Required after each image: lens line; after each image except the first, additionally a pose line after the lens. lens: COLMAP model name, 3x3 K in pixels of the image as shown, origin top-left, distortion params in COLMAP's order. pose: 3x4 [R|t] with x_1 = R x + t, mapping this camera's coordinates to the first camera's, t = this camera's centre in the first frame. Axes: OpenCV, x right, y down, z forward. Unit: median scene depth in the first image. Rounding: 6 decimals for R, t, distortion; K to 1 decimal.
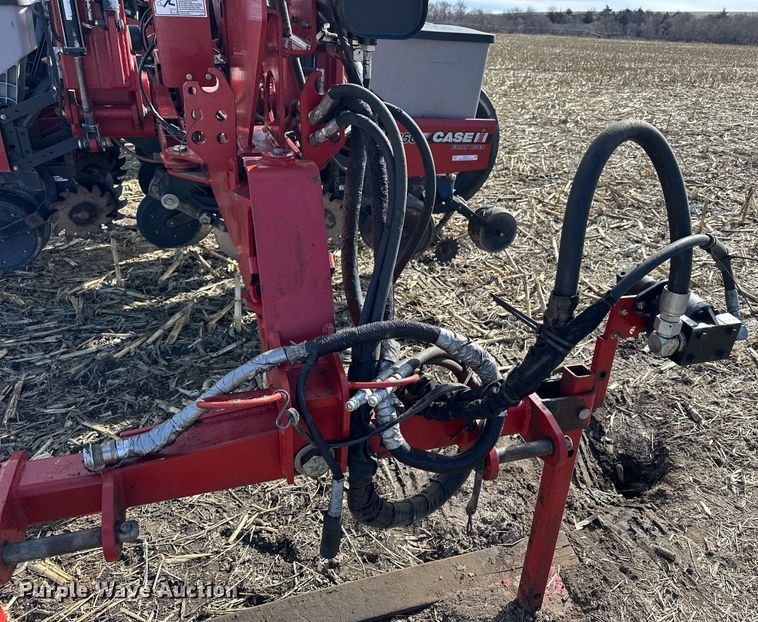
lens RADIAL K [[594.3, 0, 379.0], [0, 594.3, 311.0], [0, 0, 1]] dist [0.064774, 0.000911]
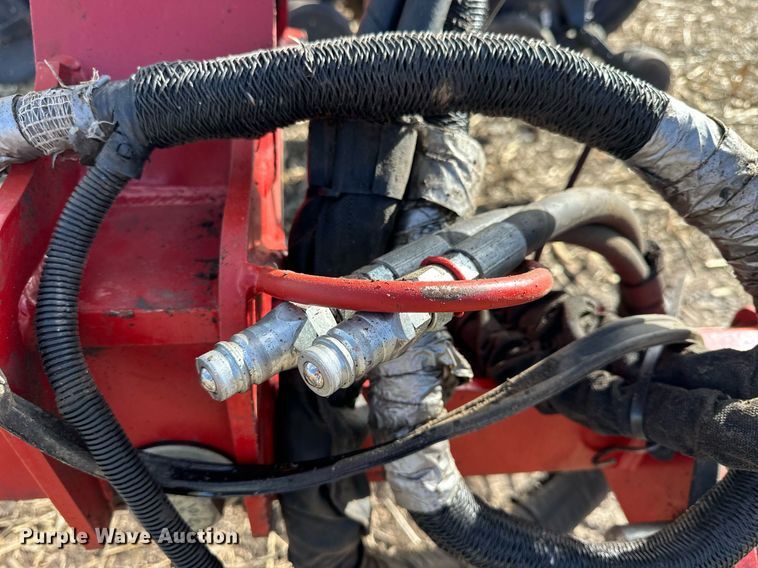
lens RADIAL K [[529.0, 0, 380.5], [0, 529.0, 279.7], [0, 0, 1]] dist [0.098804, -0.117480]
pose [[0.982313, 0.127359, -0.137264, 0.028078], [-0.107762, 0.984010, 0.141818, 0.085345], [0.153131, -0.124517, 0.980330, 0.761743]]
